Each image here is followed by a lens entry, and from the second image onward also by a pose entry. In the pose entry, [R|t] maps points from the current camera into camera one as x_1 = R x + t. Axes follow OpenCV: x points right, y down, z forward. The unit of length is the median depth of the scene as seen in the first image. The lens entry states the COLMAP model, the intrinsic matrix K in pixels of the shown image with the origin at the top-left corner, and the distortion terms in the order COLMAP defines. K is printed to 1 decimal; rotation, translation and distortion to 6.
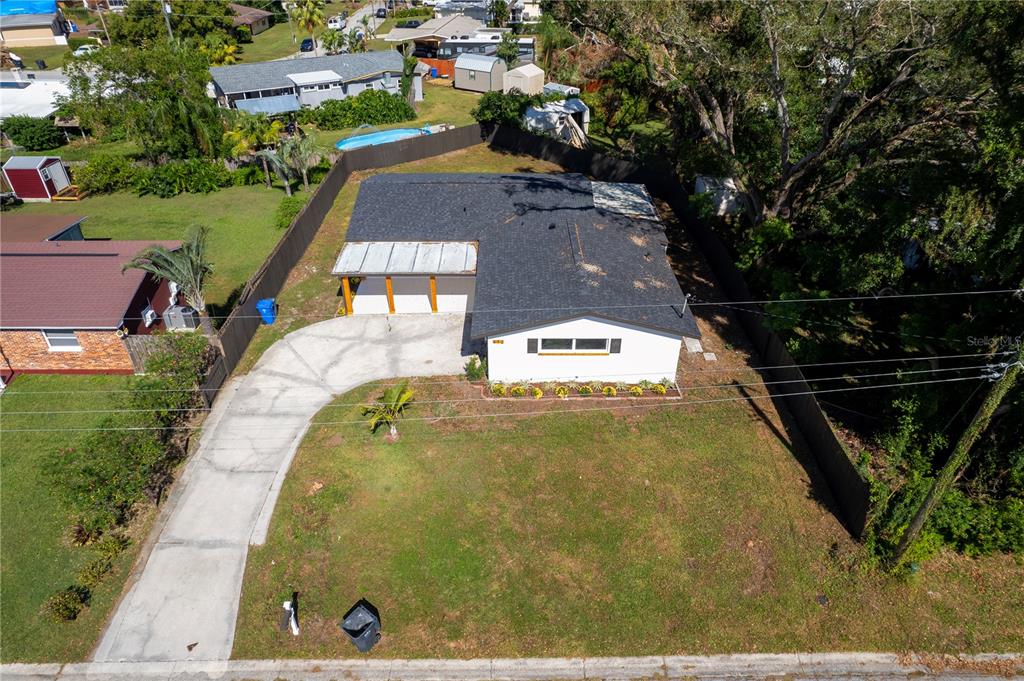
lens RADIAL K [[655.9, 0, 514.9], [0, 655.9, 337.1], [0, 0, 1]] dist [-0.083147, 0.073352]
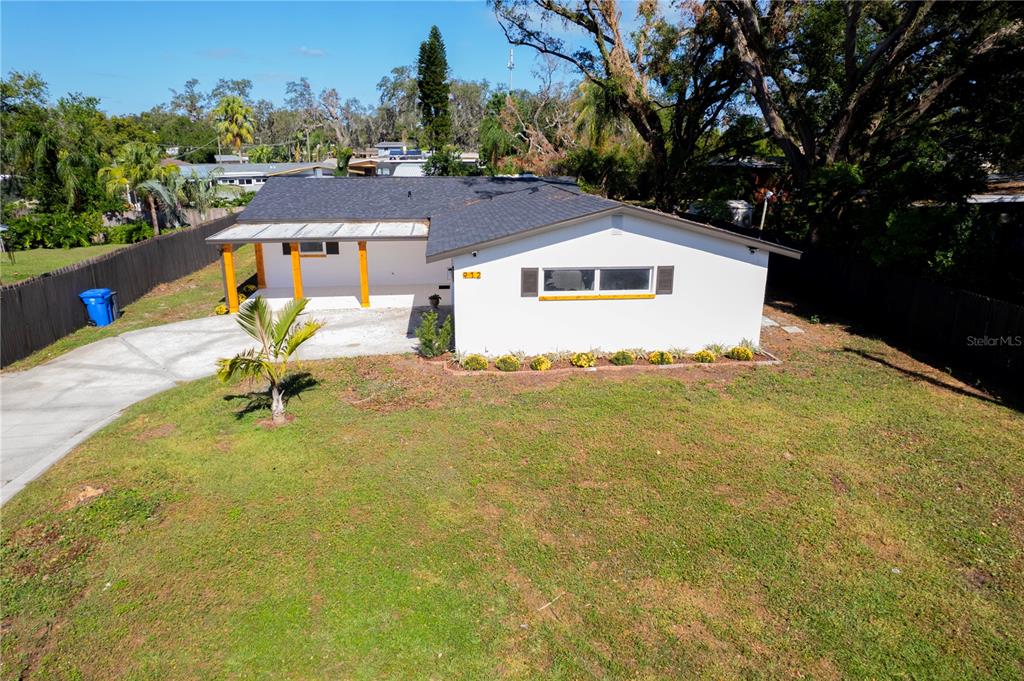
lens RADIAL K [[655.9, 0, 514.9], [0, 655.9, 337.1], [0, 0, 1]] dist [-0.083147, 0.073352]
pose [[0.994910, -0.029144, 0.096458, -0.042924], [0.056379, 0.954401, -0.293154, 0.223502], [-0.083516, 0.297100, 0.951187, 0.427822]]
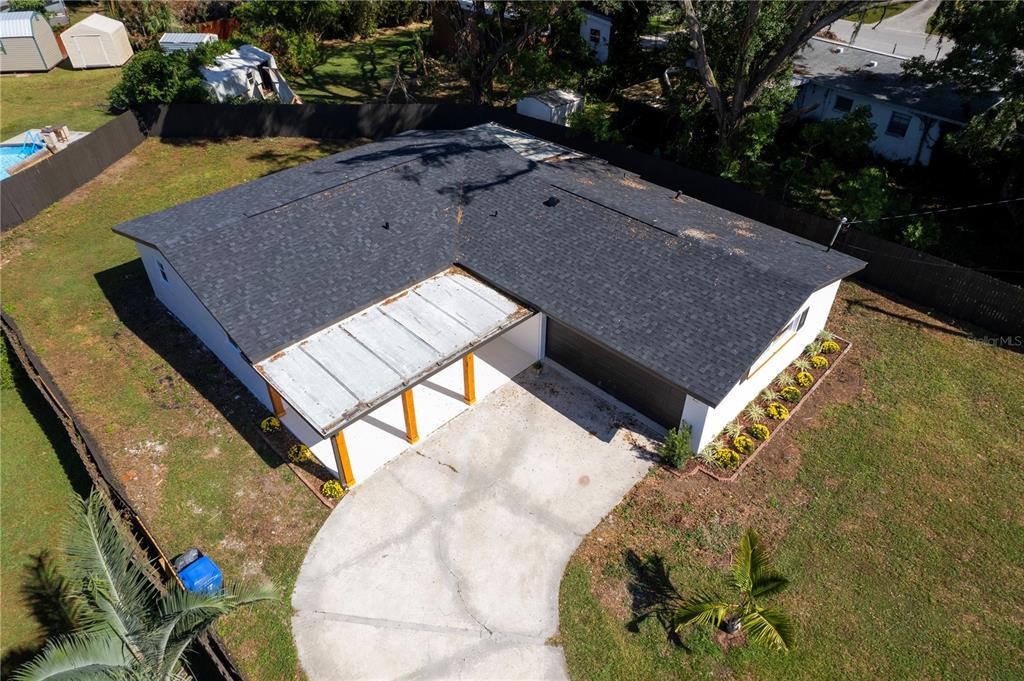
lens RADIAL K [[655.9, 0, 514.9], [0, 655.9, 337.1], [0, 0, 1]] dist [-0.083147, 0.073352]
pose [[0.709319, -0.427811, 0.560217, -0.461057], [0.382731, 0.901152, 0.203572, -0.225848], [-0.591931, 0.070015, 0.802941, 0.584781]]
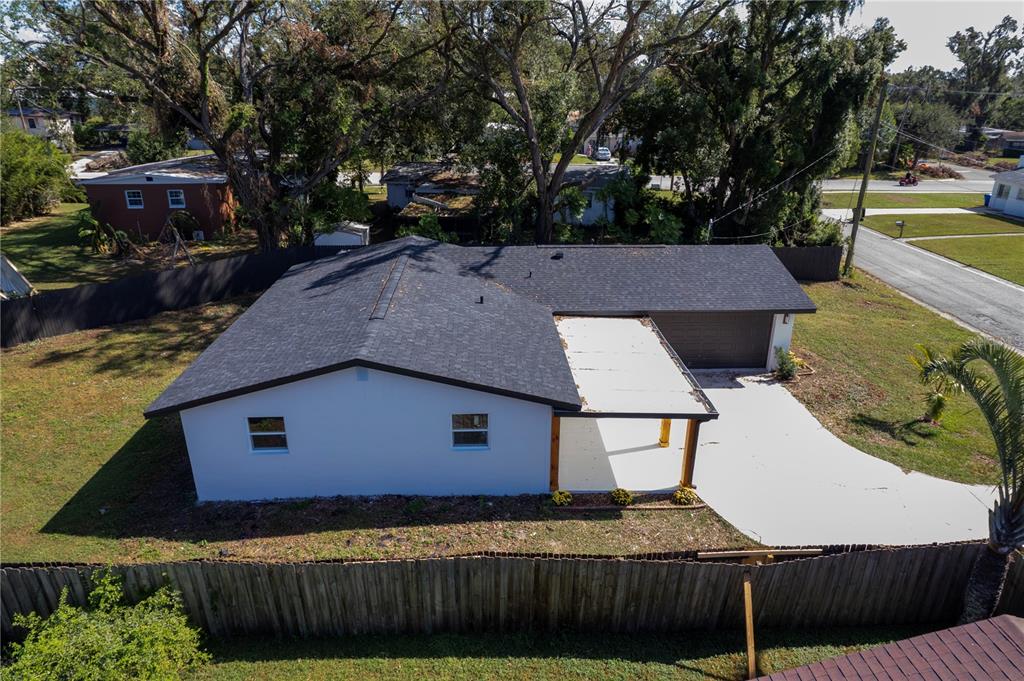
lens RADIAL K [[655.9, 0, 514.9], [0, 655.9, 337.1], [0, 0, 1]] dist [-0.083147, 0.073352]
pose [[-0.036879, -0.364855, 0.930334, -0.794557], [0.542122, 0.774765, 0.325335, -0.430238], [-0.839490, 0.516353, 0.169224, 1.119240]]
